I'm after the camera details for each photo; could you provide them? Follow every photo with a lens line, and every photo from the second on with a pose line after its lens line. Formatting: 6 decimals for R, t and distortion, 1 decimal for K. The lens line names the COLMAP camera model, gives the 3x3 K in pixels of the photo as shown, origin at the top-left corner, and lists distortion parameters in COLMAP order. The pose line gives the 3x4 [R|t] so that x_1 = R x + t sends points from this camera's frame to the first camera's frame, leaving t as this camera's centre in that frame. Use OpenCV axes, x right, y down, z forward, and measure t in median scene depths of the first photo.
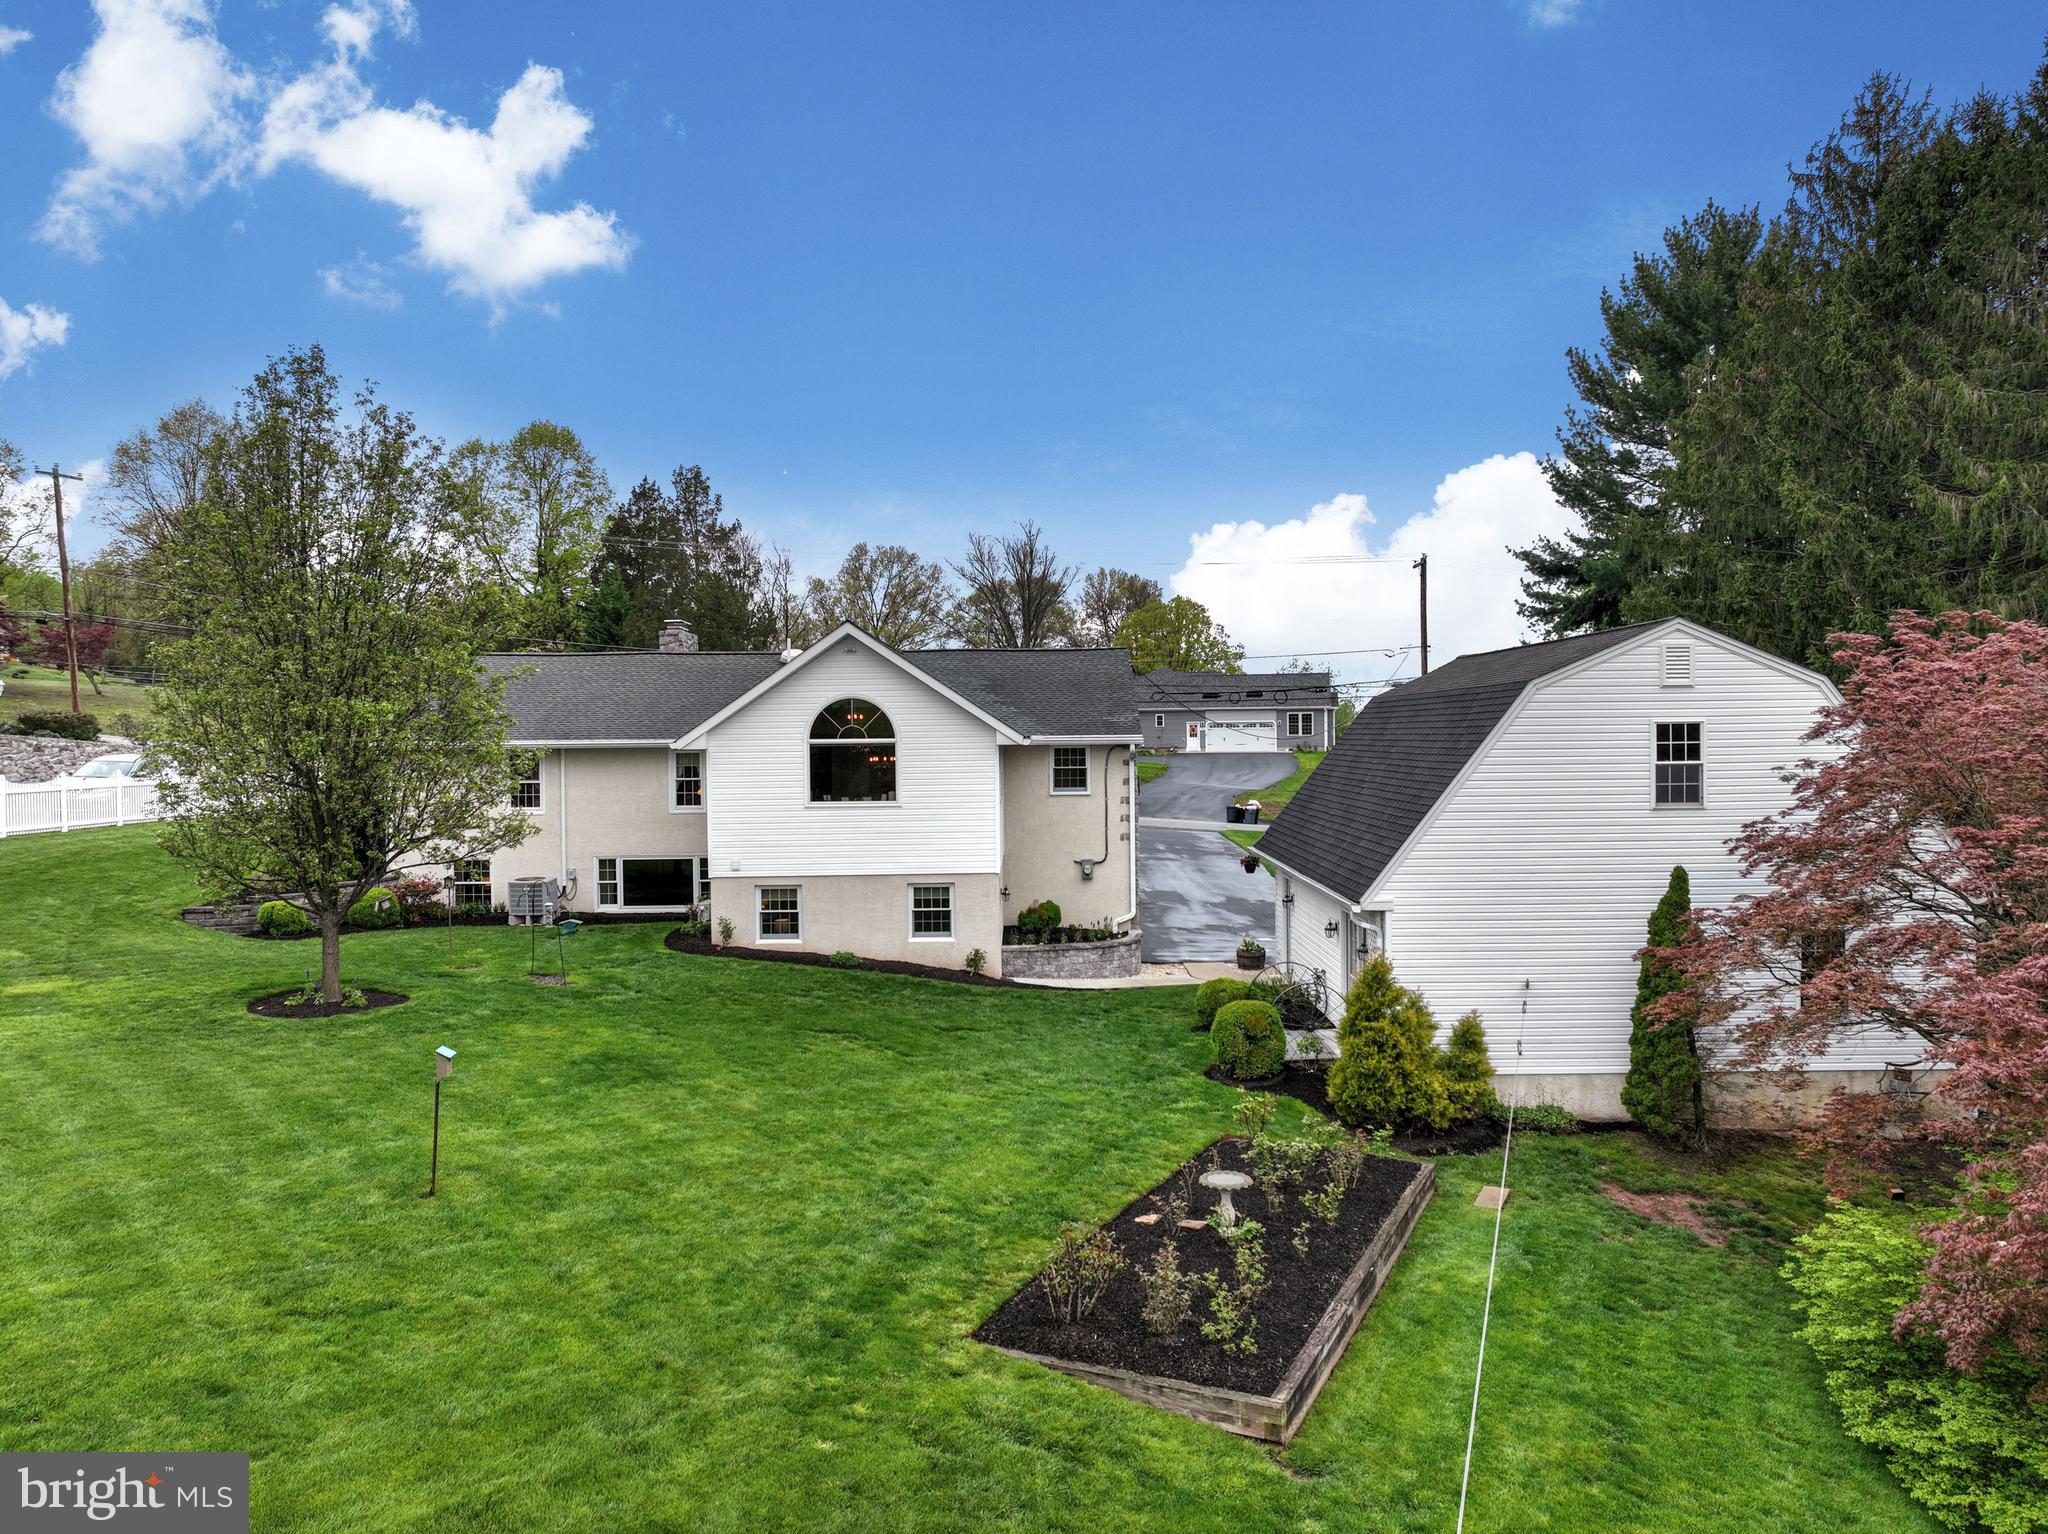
lens RADIAL K [[1397.2, 0, 1024.7], [0, 1397.2, 826.0], [0, 0, 1]] dist [0.004057, -0.000227]
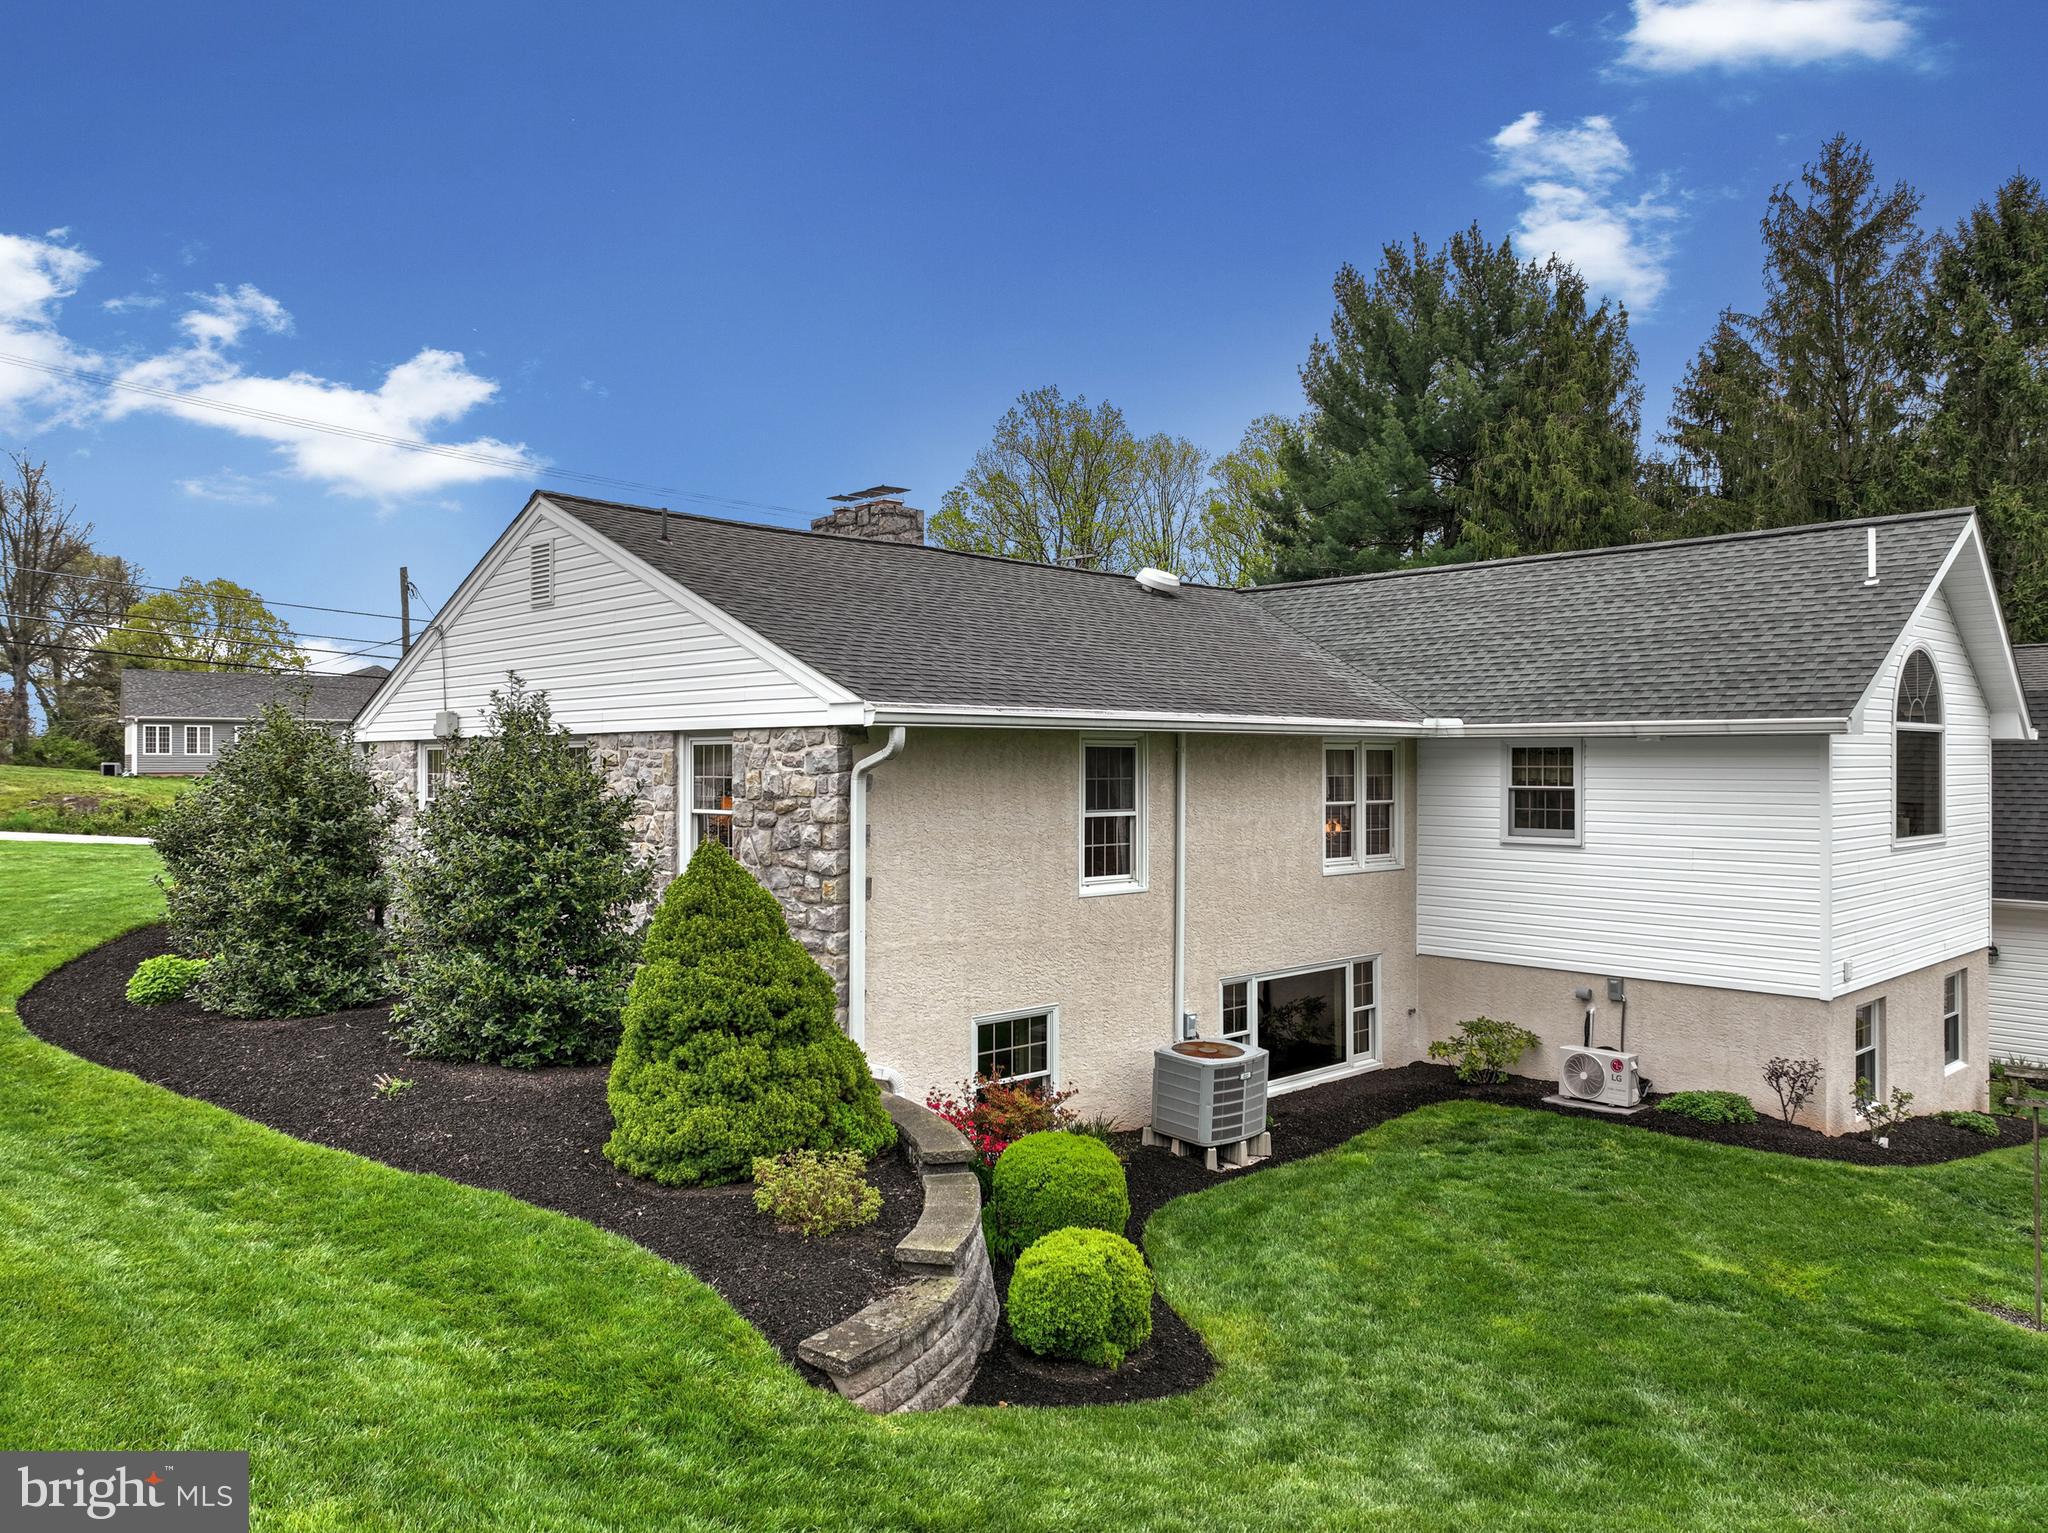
lens RADIAL K [[1440.5, 0, 1024.0], [0, 1440.5, 766.5], [0, 0, 1]] dist [0.013556, 0.005981]
pose [[0.723708, 0.005570, 0.690084, -0.668126], [0.034360, 0.998436, -0.044094, -0.027737], [-0.689251, 0.055623, 0.722385, 0.709982]]
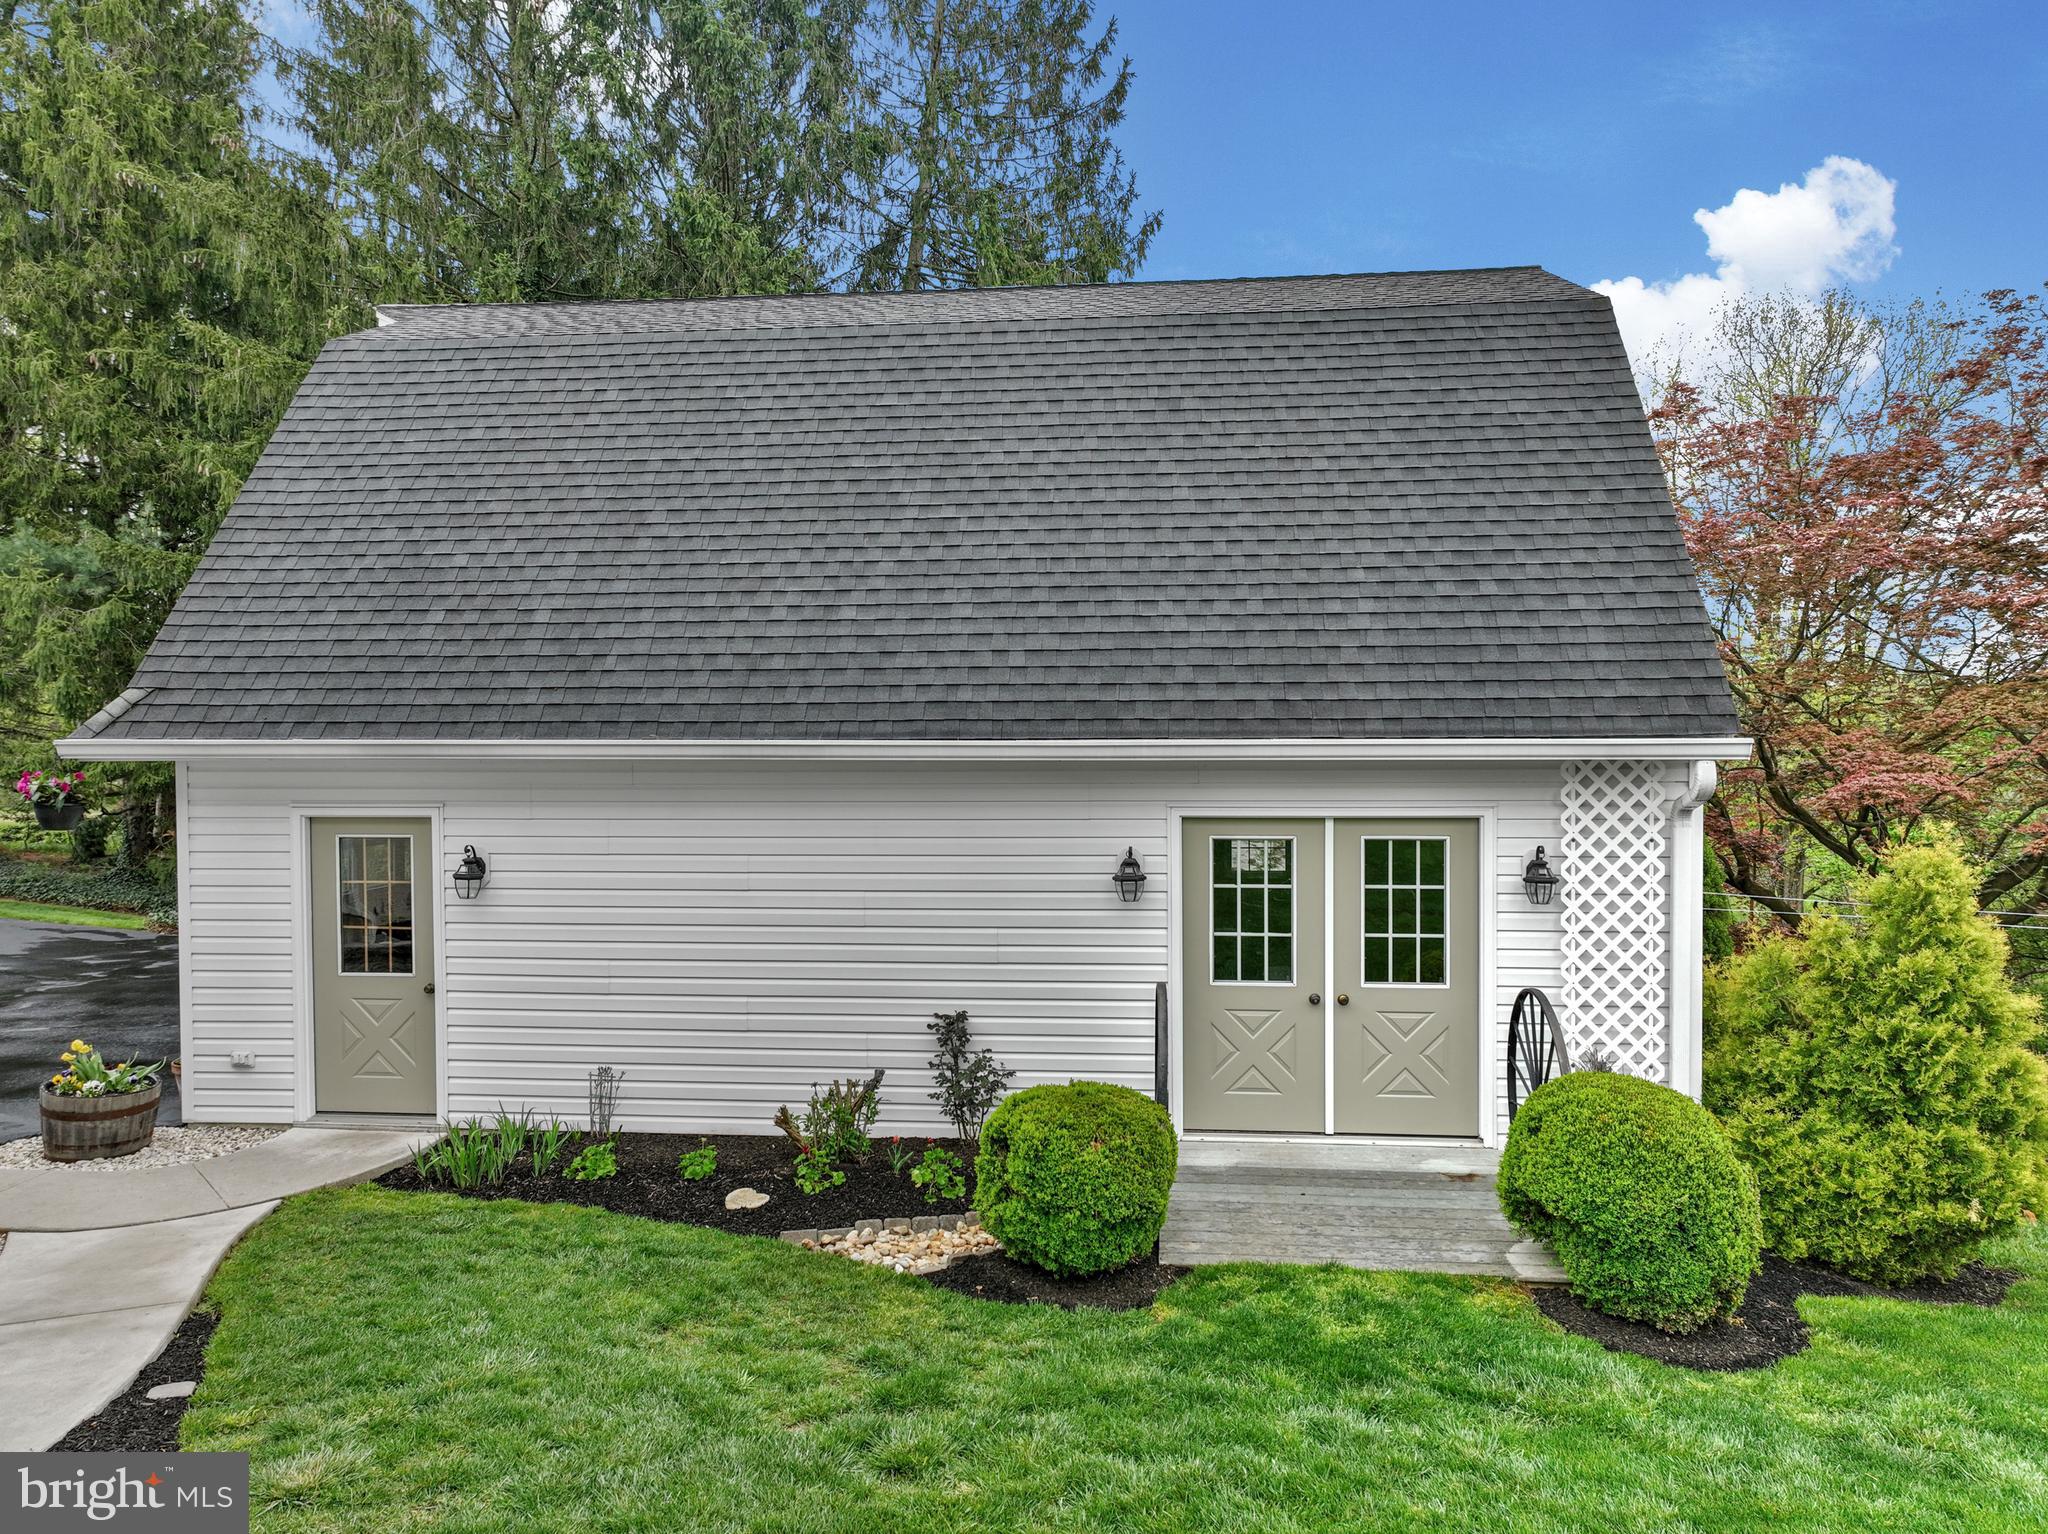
lens RADIAL K [[1458.7, 0, 1028.9], [0, 1458.7, 728.7], [0, 0, 1]] dist [0.003500, 0.003911]
pose [[0.091328, 0.008222, 0.995787, -0.123879], [0.061671, 0.998000, -0.013896, 0.029925], [-0.993909, 0.062680, 0.090638, 0.757063]]
